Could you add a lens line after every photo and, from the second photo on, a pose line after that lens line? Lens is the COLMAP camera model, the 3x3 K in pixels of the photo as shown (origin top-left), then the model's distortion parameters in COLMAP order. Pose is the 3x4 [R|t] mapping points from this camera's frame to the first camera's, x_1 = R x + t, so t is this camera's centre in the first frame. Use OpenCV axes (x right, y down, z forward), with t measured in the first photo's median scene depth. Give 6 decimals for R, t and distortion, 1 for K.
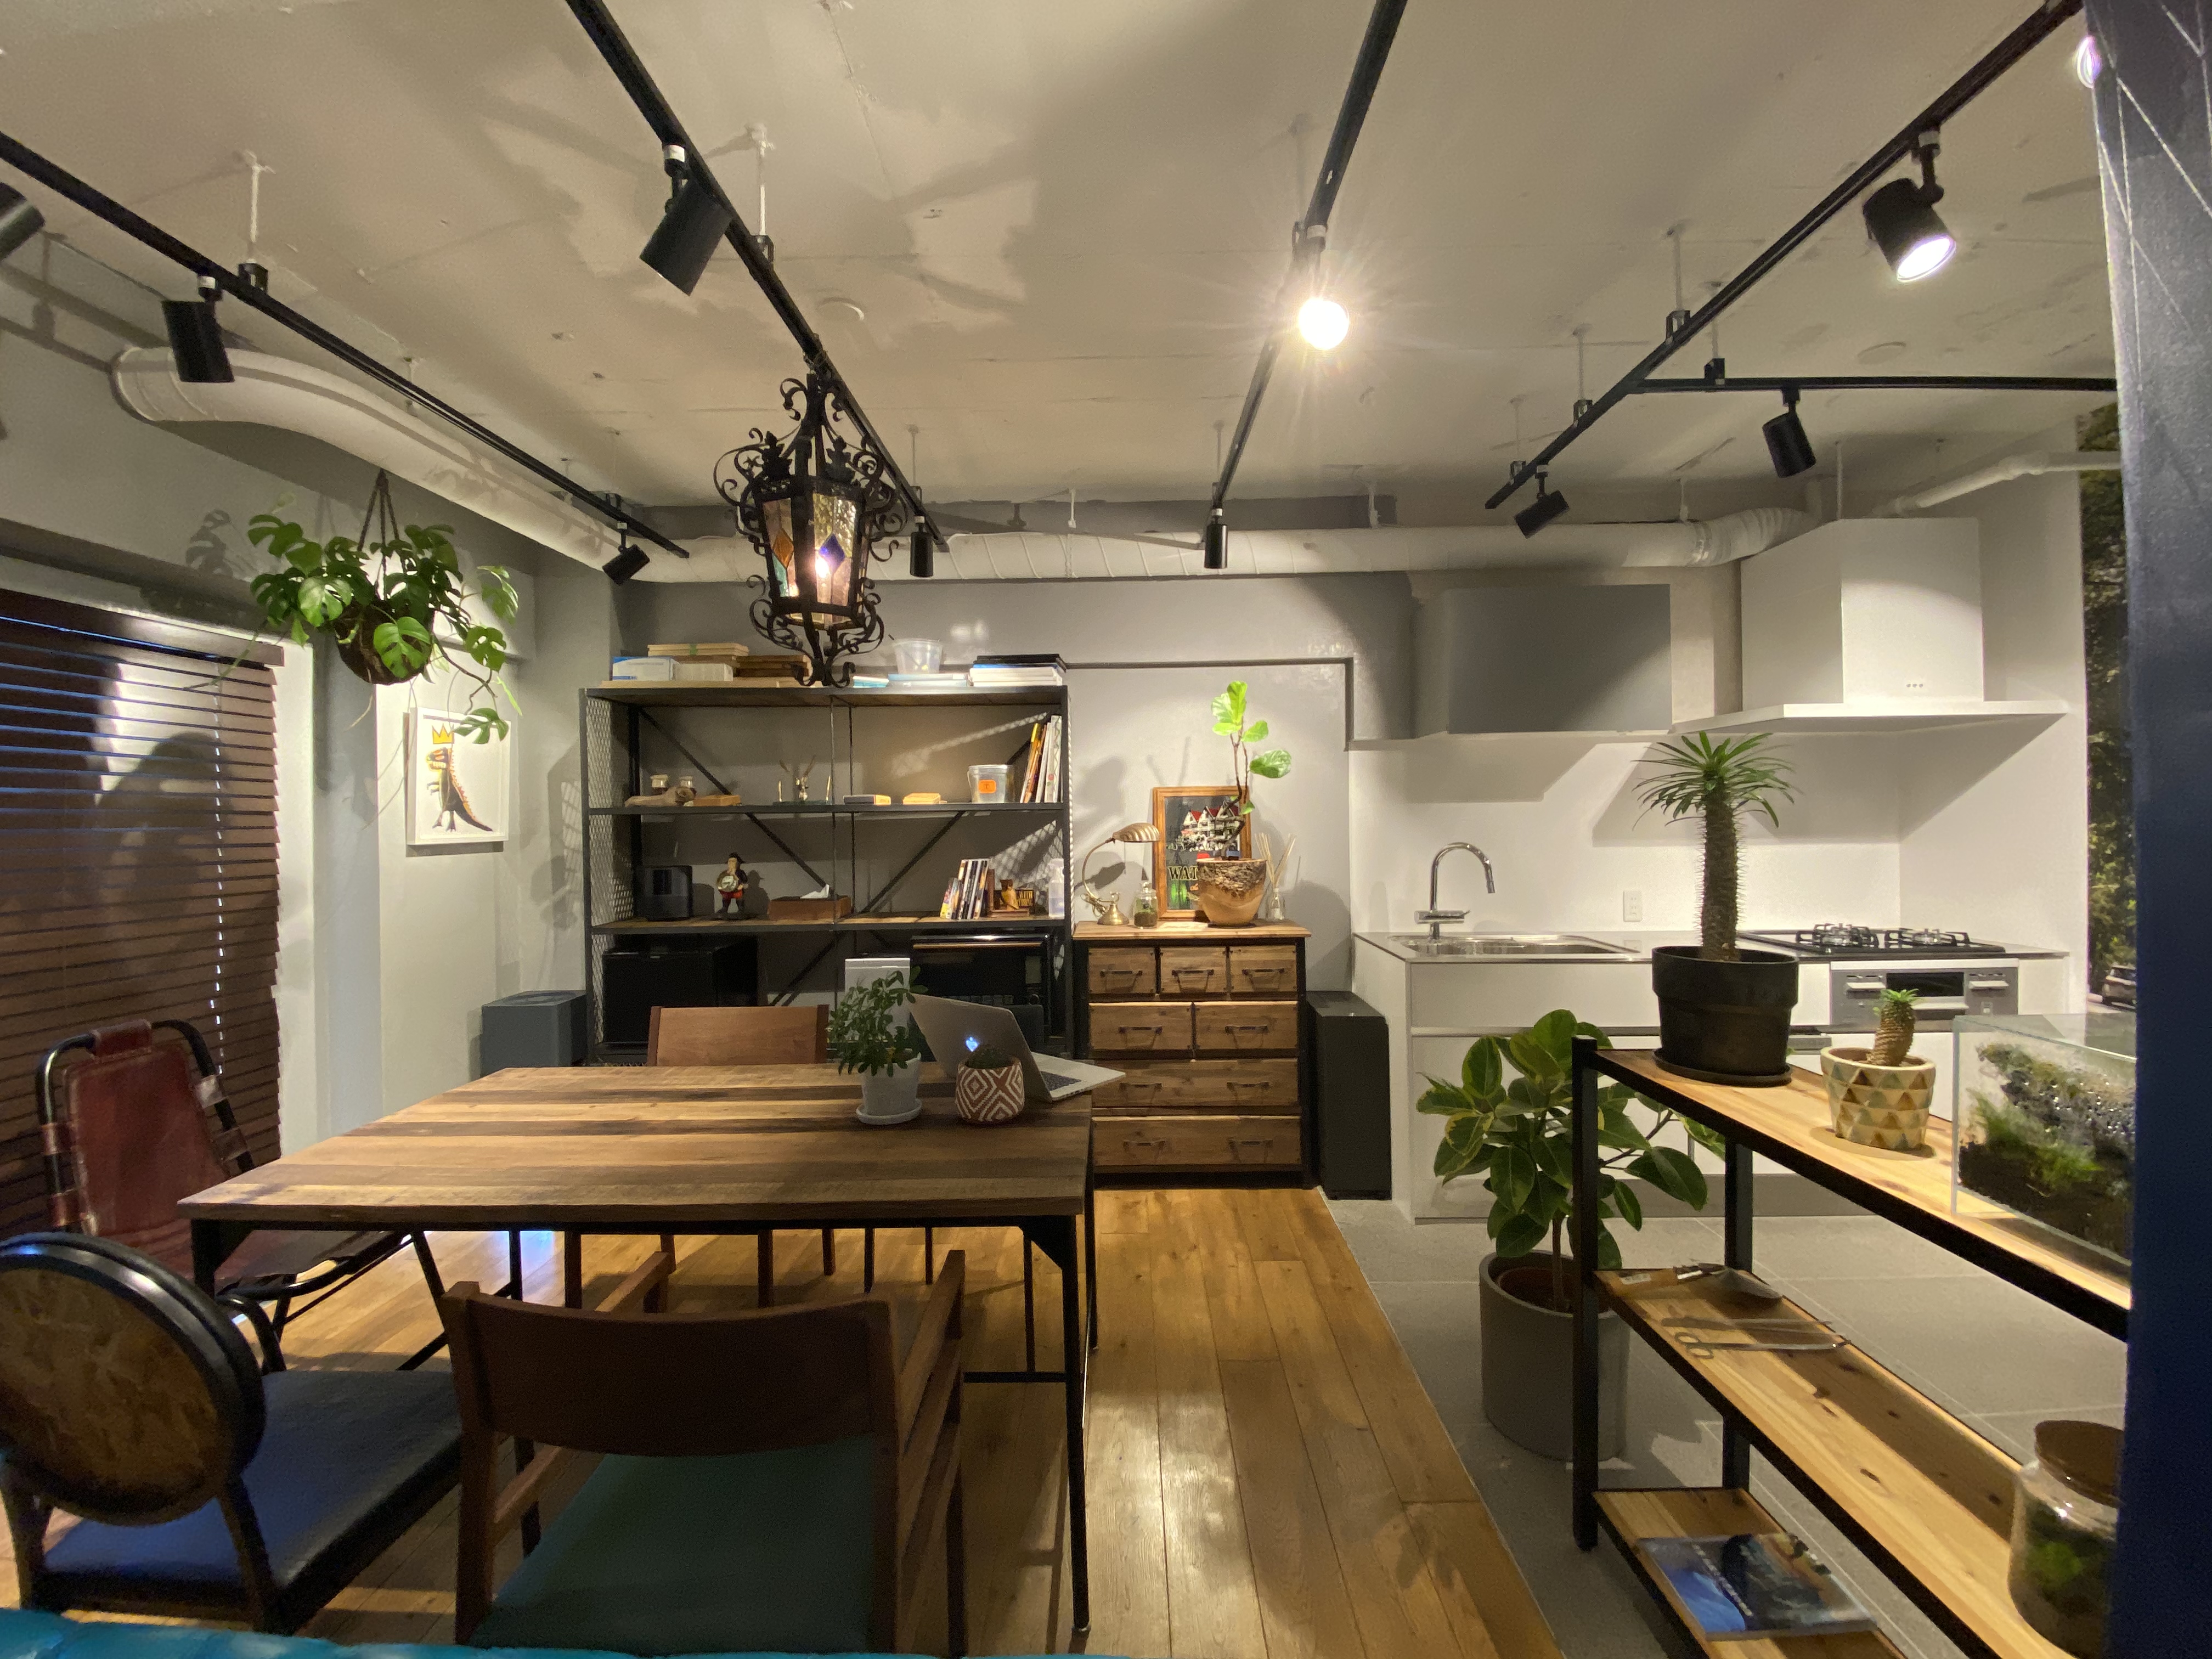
lens RADIAL K [[869.8, 0, 1093.9], [0, 869.8, 822.3], [0, 0, 1]] dist [0.000553, -0.014447]
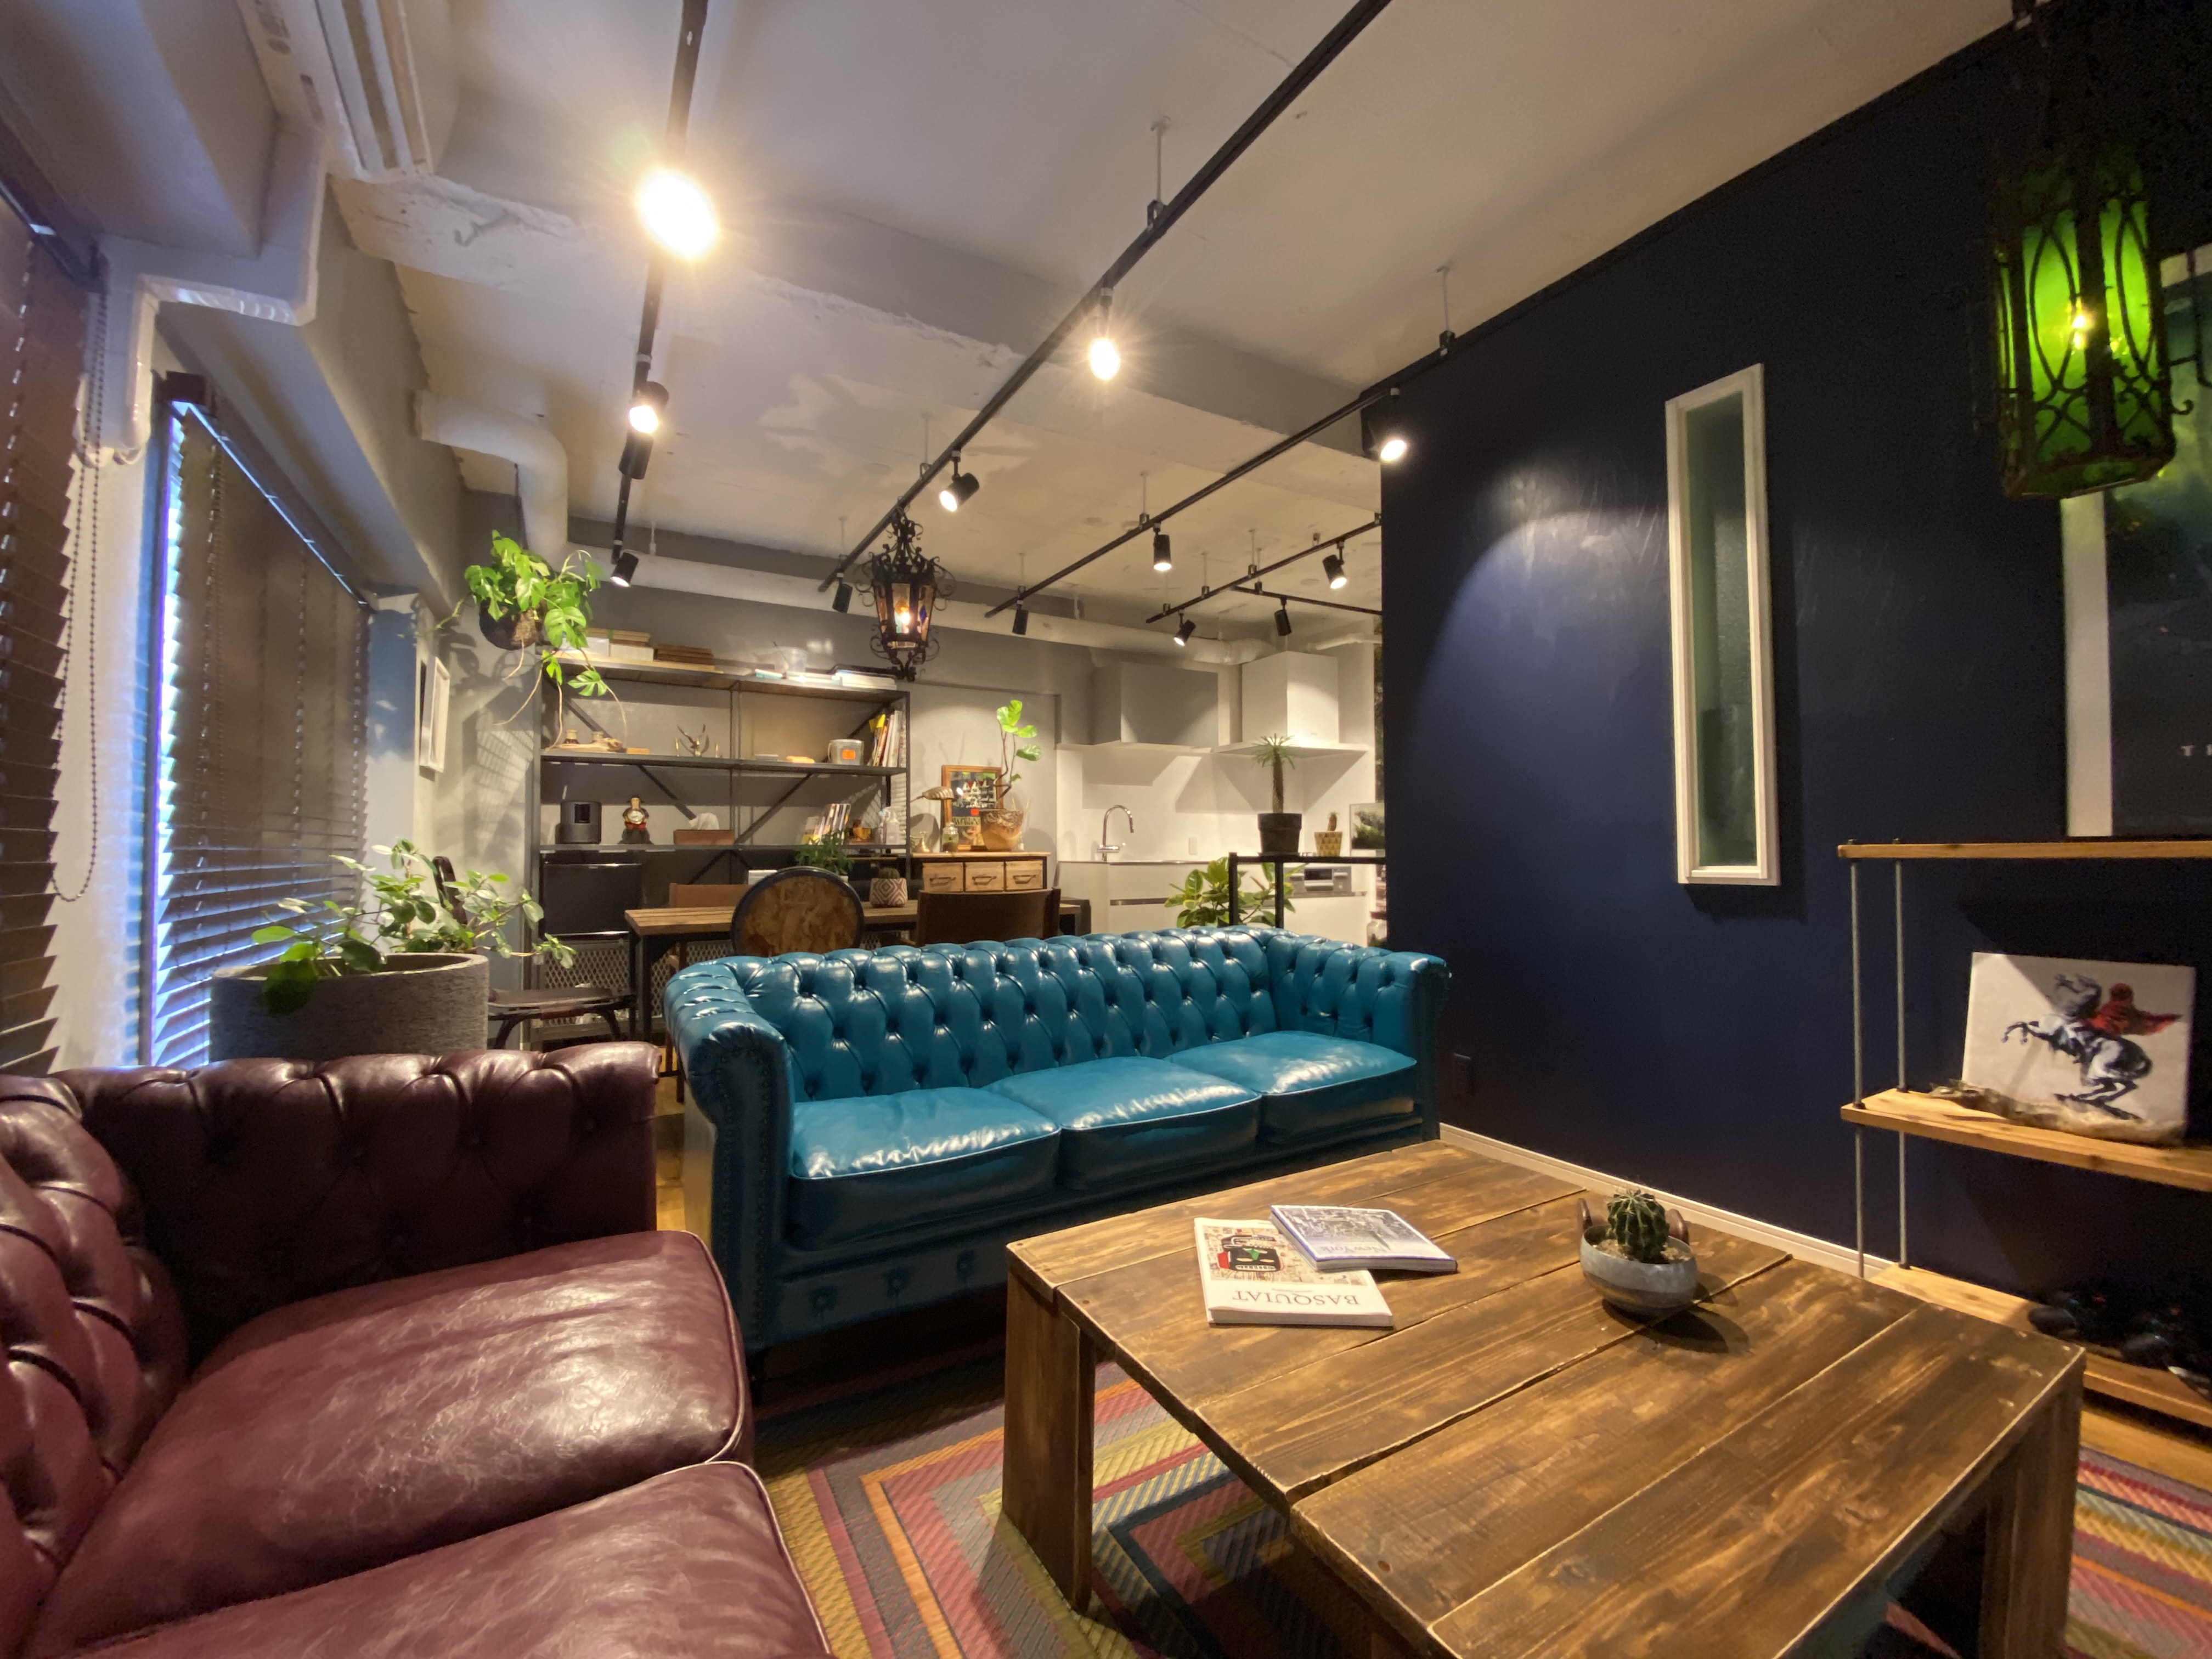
lens RADIAL K [[869.8, 0, 1093.9], [0, 869.8, 822.3], [0, 0, 1]] dist [0.000553, -0.014447]
pose [[0.850059, 0.028779, 0.525901, -0.593537], [-0.010021, 0.999209, -0.038482, 0.137772], [-0.526592, 0.027442, 0.849675, -0.501678]]
